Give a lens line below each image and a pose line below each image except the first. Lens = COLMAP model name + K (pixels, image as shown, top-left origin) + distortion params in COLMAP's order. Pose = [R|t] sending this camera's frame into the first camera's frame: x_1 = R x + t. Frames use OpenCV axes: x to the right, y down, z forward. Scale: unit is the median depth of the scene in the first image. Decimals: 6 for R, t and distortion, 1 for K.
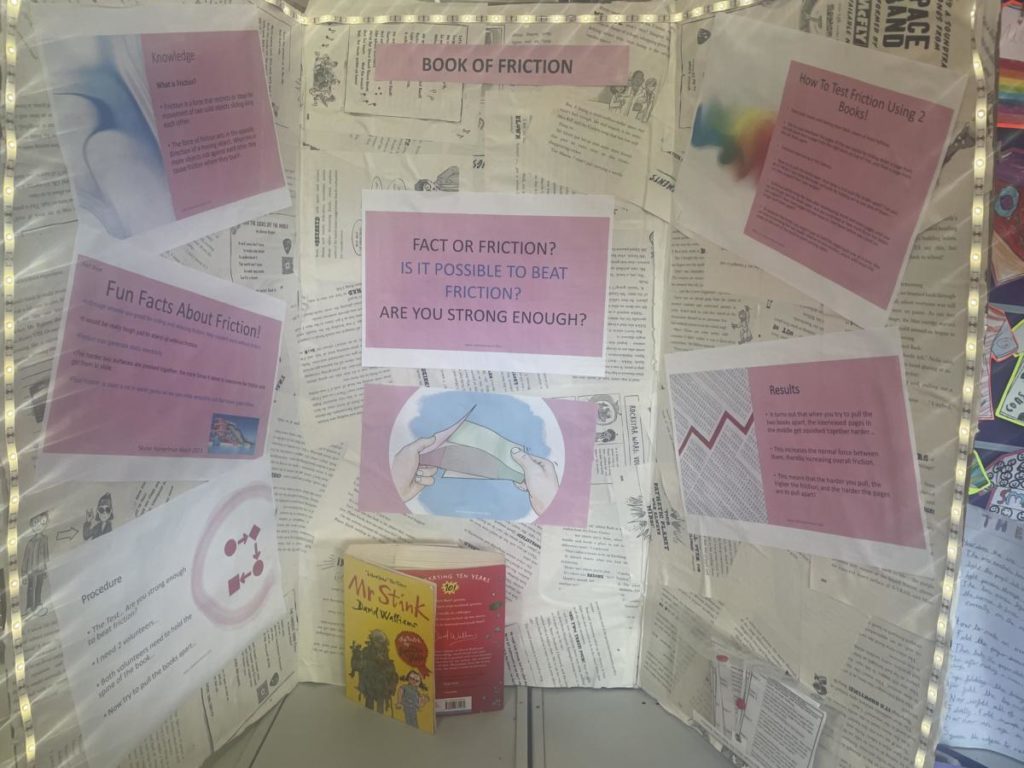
lens RADIAL K [[795.7, 0, 506.7], [0, 795.7, 384.6], [0, 0, 1]] dist [0.116584, -0.164331]
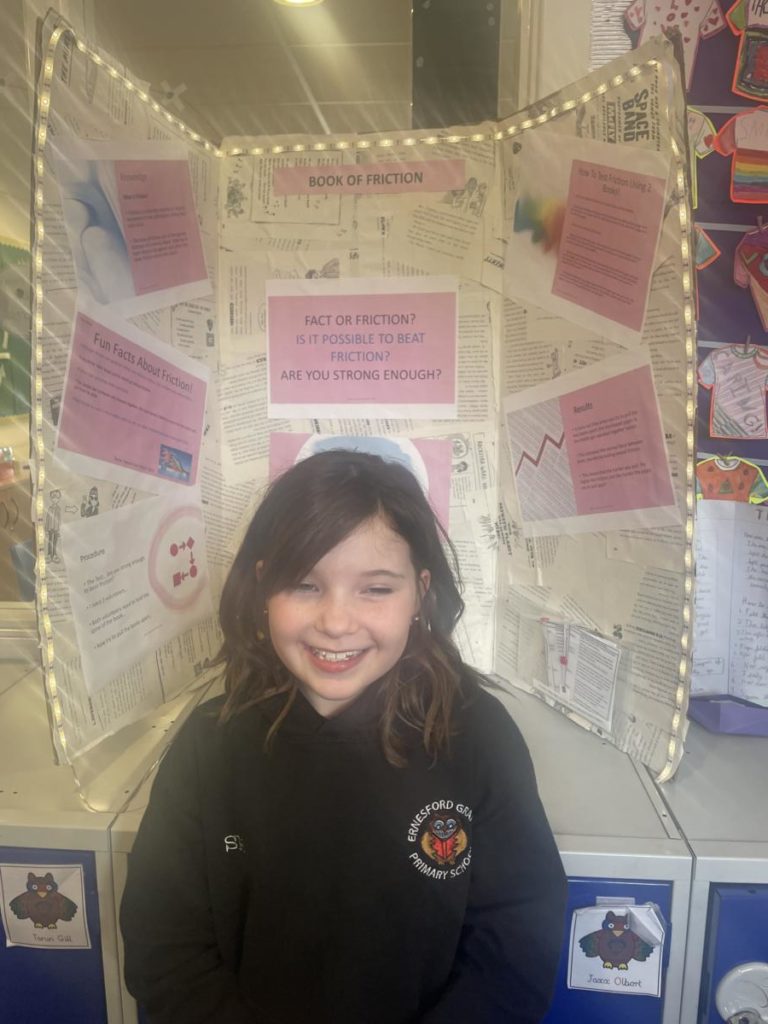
lens RADIAL K [[774.5, 0, 365.8], [0, 774.5, 512.5], [0, 0, 1]] dist [0.021705, 0.007822]
pose [[0.998299, -0.024829, -0.052744, 0.041257], [0.024508, 0.999677, -0.006715, 0.152900], [0.052894, 0.005411, 0.998585, -0.257287]]
